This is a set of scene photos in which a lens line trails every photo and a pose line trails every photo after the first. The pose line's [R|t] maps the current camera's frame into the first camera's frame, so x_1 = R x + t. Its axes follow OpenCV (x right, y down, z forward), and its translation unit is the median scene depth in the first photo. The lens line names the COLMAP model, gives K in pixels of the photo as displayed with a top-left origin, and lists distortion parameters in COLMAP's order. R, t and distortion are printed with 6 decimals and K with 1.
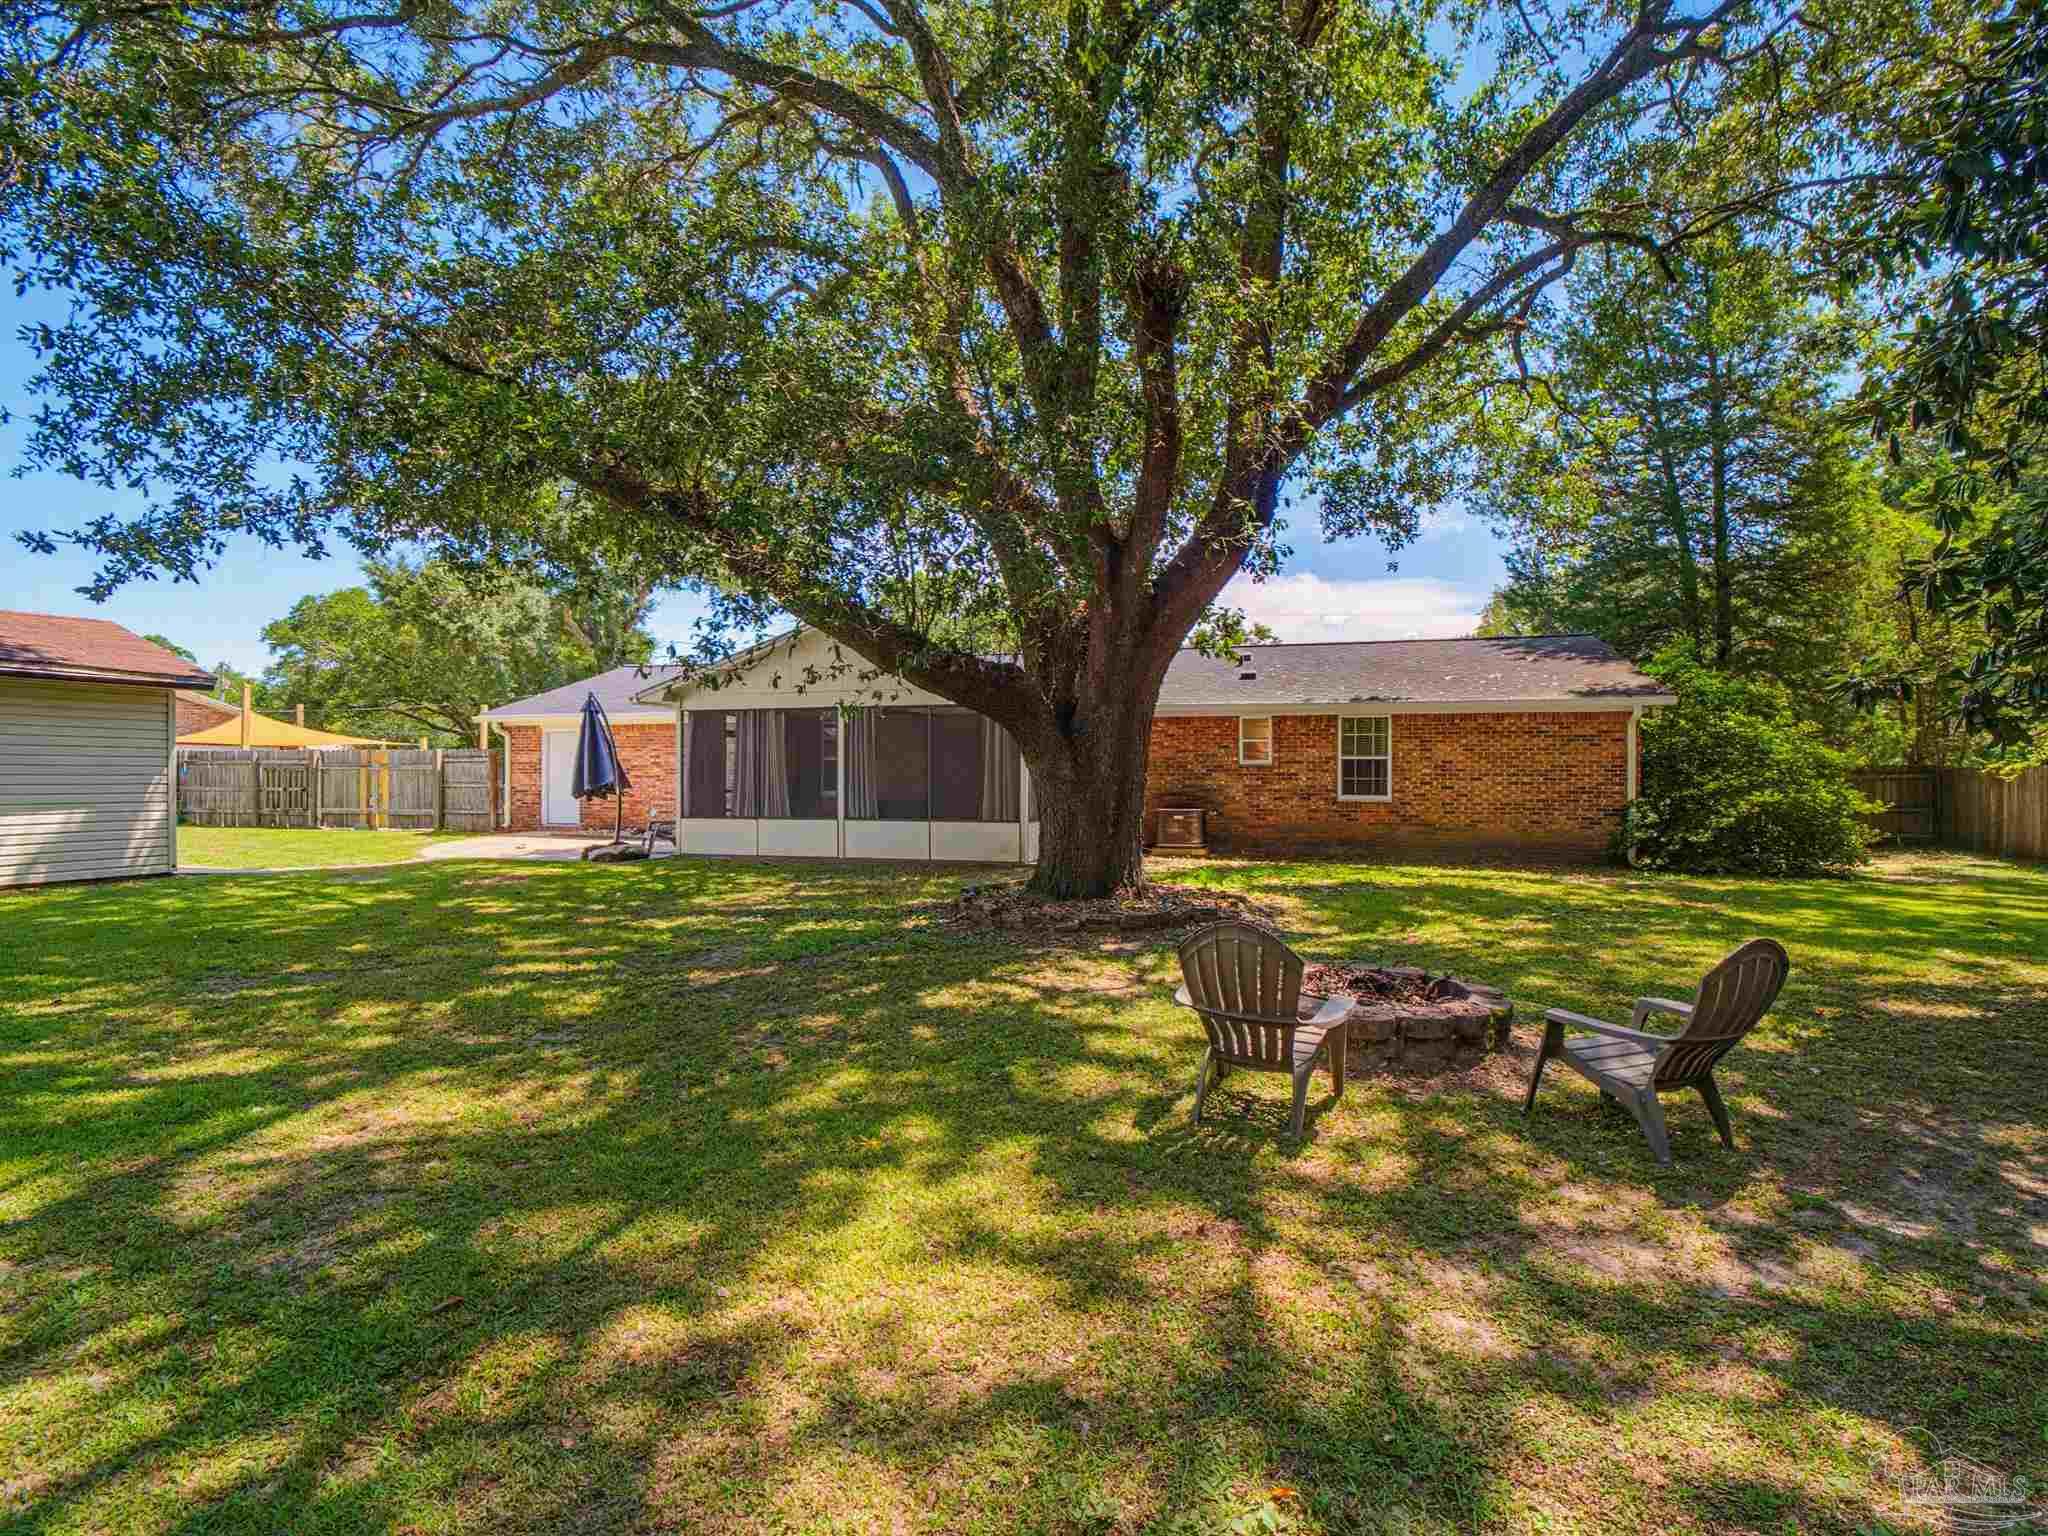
lens RADIAL K [[988.2, 0, 1029.5], [0, 988.2, 796.7], [0, 0, 1]] dist [0.000330, -0.000190]
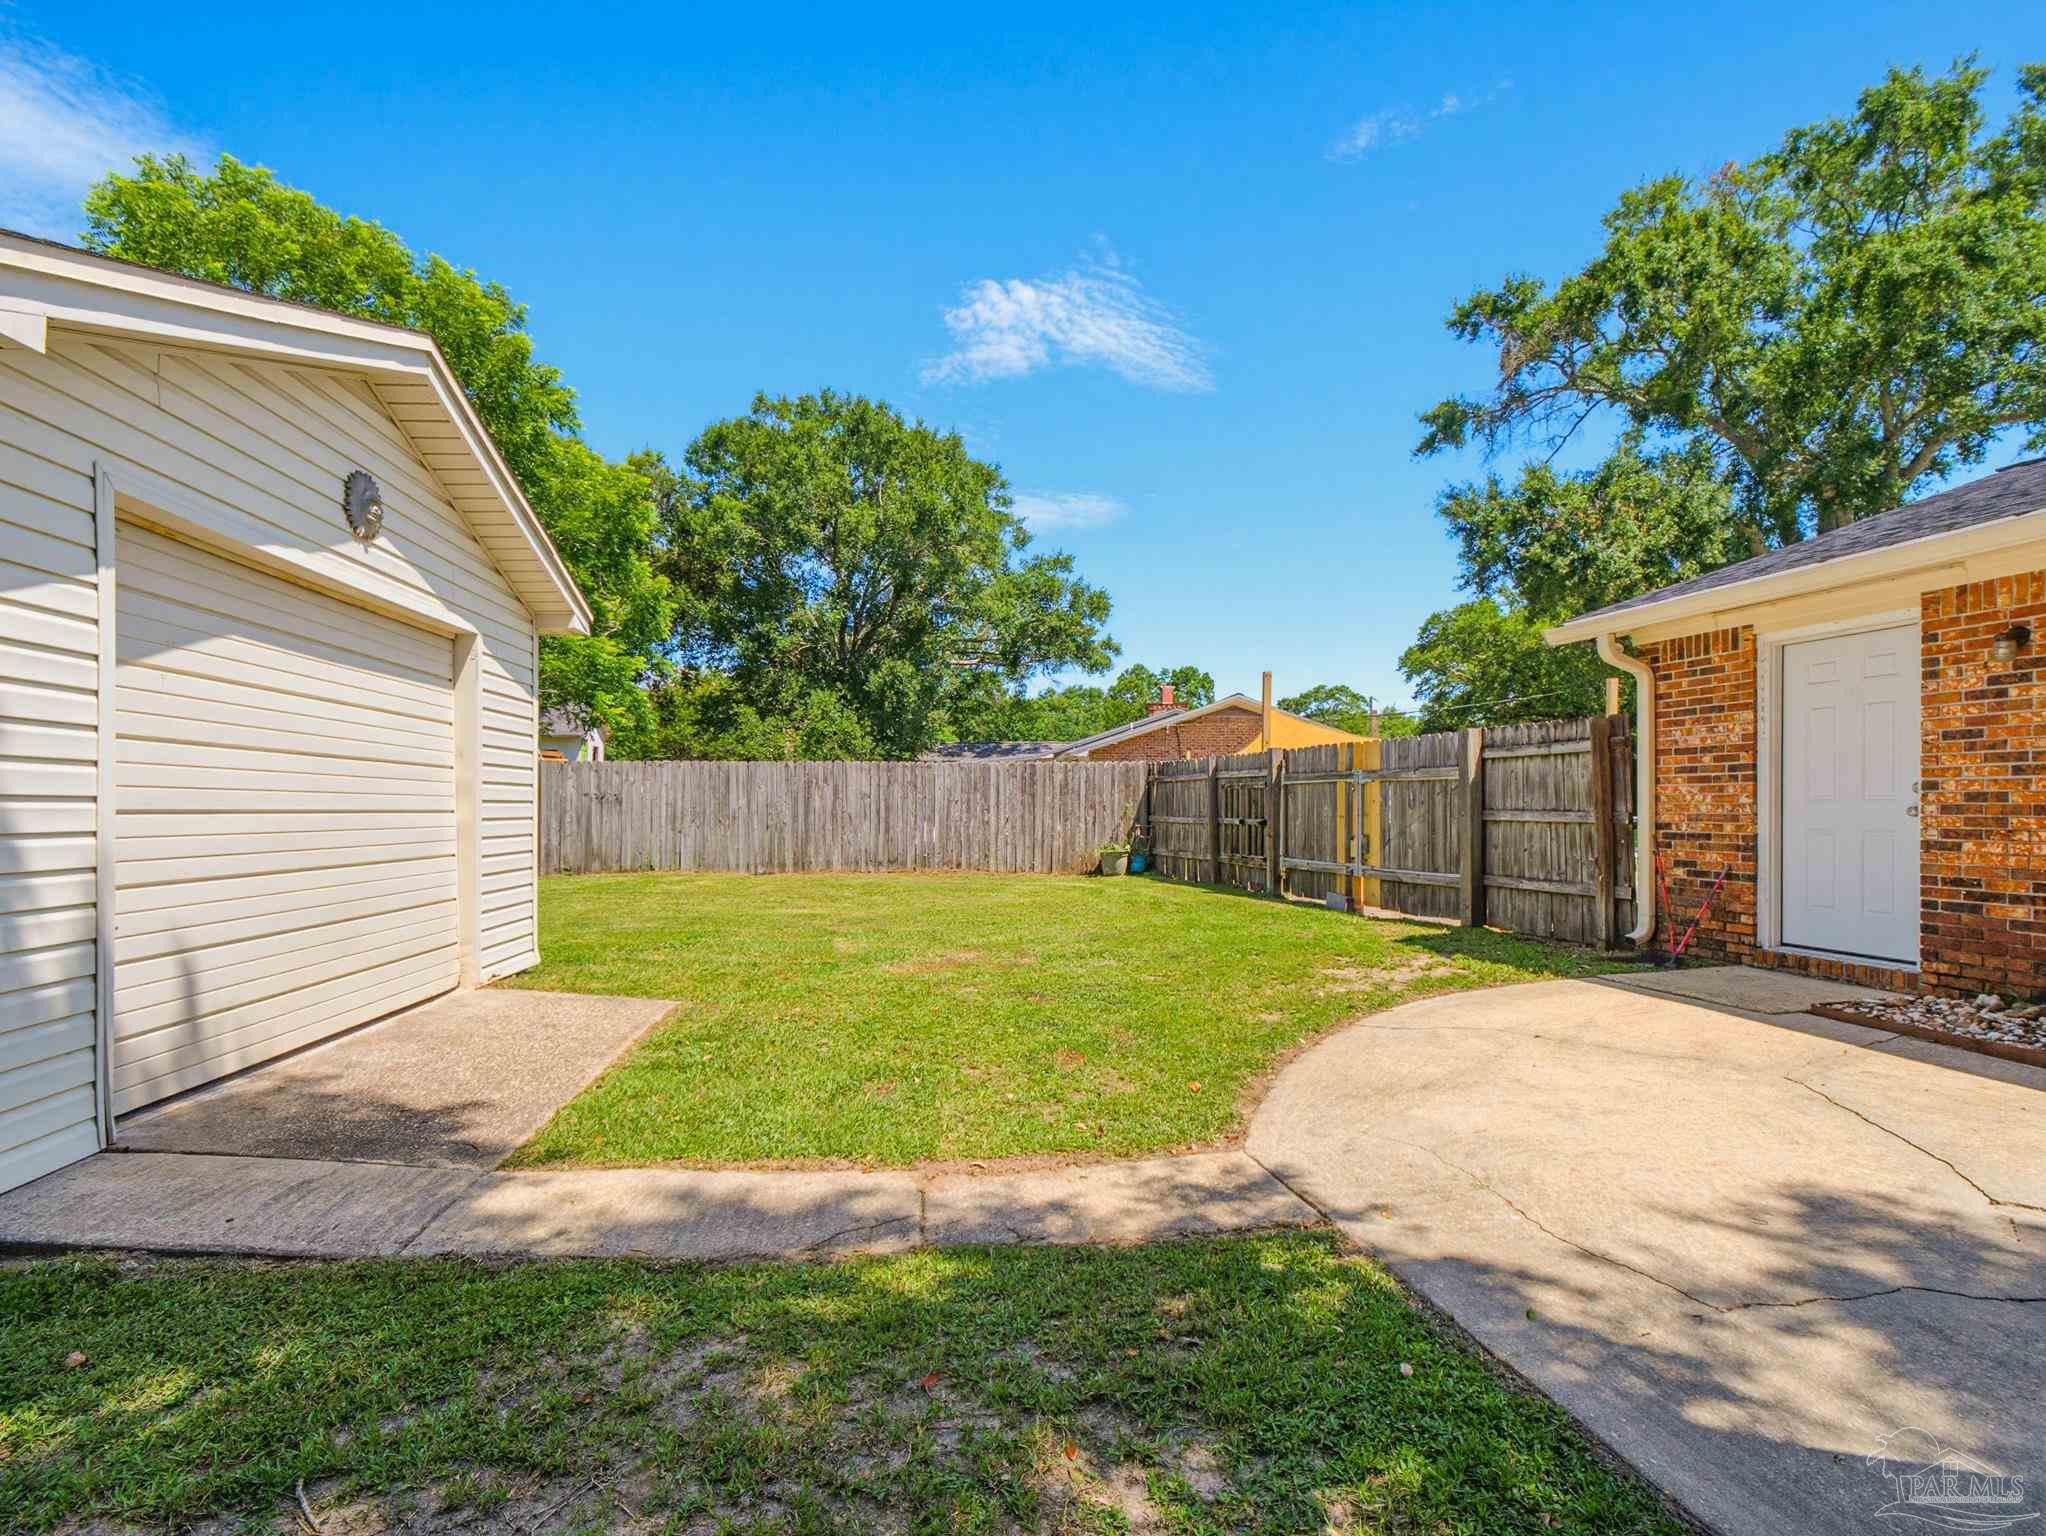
lens RADIAL K [[987.2, 0, 1028.5], [0, 987.2, 796.7], [0, 0, 1]] dist [0.000330, -0.000190]
pose [[0.493126, -0.012887, -0.869863, -0.321249], [-0.014520, 0.999629, -0.023041, -0.007413], [0.869837, 0.023993, 0.492756, 0.617397]]
